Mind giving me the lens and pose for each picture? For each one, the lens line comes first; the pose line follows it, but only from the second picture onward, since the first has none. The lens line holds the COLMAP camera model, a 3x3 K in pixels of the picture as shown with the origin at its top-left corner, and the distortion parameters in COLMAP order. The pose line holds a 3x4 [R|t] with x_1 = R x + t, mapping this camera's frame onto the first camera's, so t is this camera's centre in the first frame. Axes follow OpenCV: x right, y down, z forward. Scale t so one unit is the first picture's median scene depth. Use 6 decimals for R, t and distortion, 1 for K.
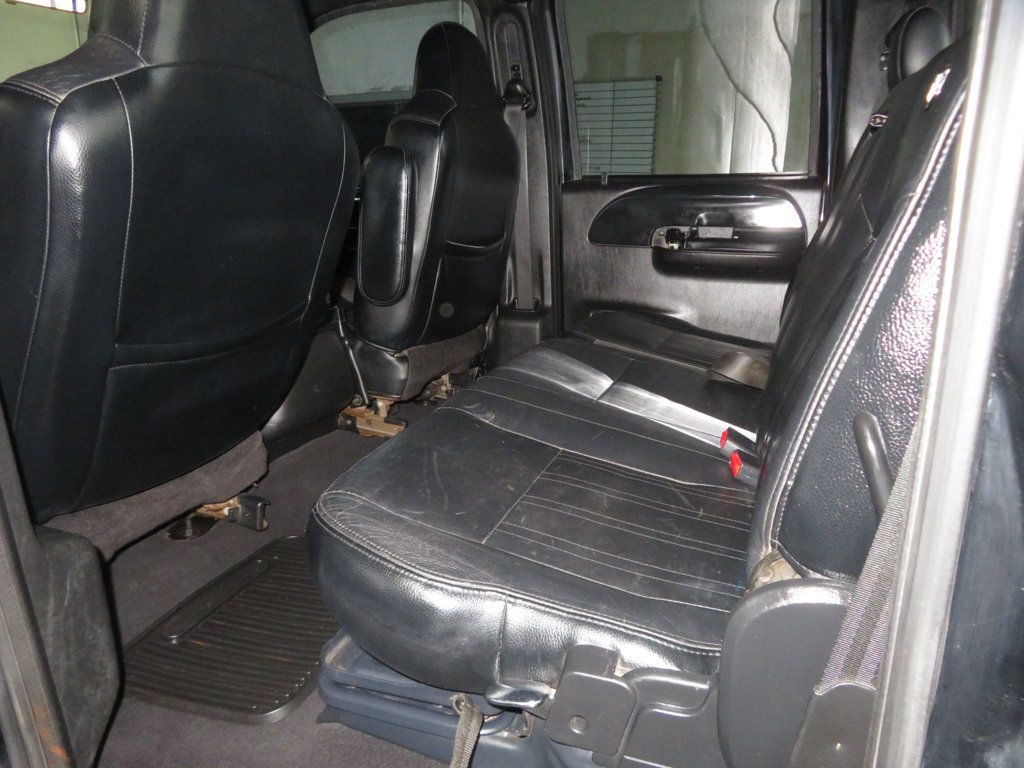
lens RADIAL K [[743.3, 0, 515.3], [0, 743.3, 380.4], [0, 0, 1]] dist [0.006788, 0.000689]
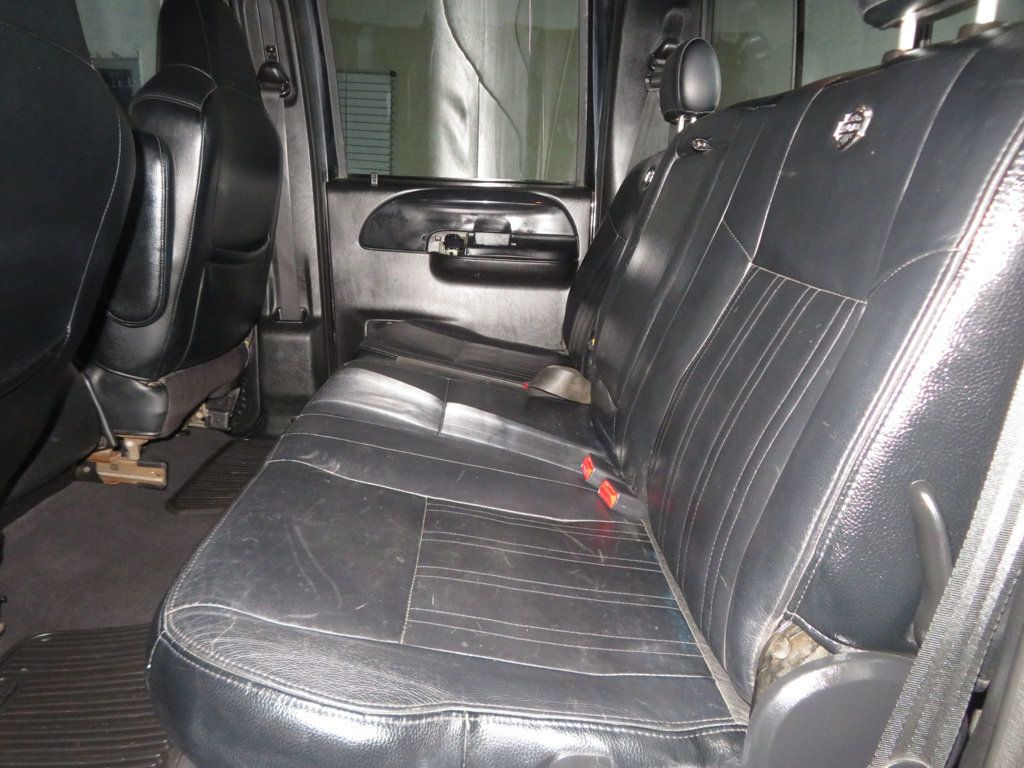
lens RADIAL K [[744.4, 0, 516.6], [0, 744.4, 380.3], [0, 0, 1]] dist [-0.001735, -0.000138]
pose [[0.927309, -0.055232, 0.370198, -0.117405], [0.052415, 0.998469, 0.017674, -0.041603], [-0.370607, 0.003015, 0.928785, 0.109479]]
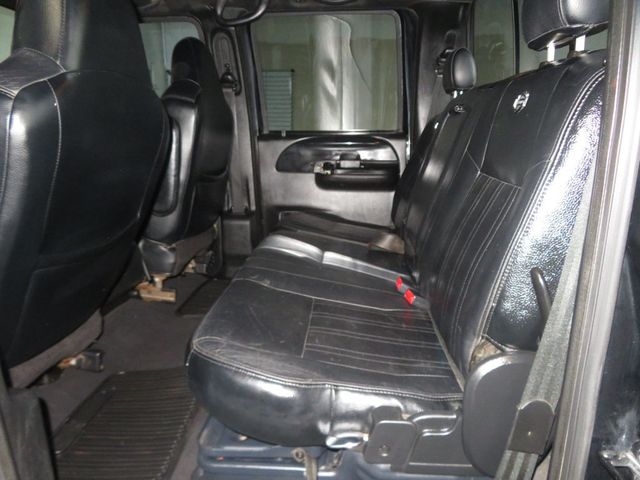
lens RADIAL K [[462.9, 0, 322.7], [0, 462.9, 238.6], [0, 0, 1]] dist [0.001406, 0.003046]
pose [[0.959892, -0.061776, 0.273481, -0.149644], [0.069248, 0.997442, -0.017744, -0.016448], [-0.271685, 0.035970, 0.961714, -0.021285]]
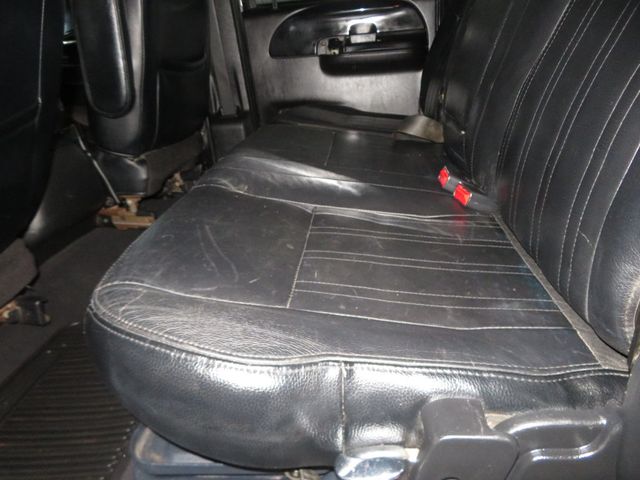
lens RADIAL K [[466.6, 0, 320.0], [0, 466.6, 240.0], [0, 0, 1]] dist [0.011622, 0.000500]
pose [[0.964465, -0.171400, 0.201070, -0.060152], [0.142180, 0.978130, 0.151808, 0.028040], [-0.222693, -0.117825, 0.967742, 0.235993]]
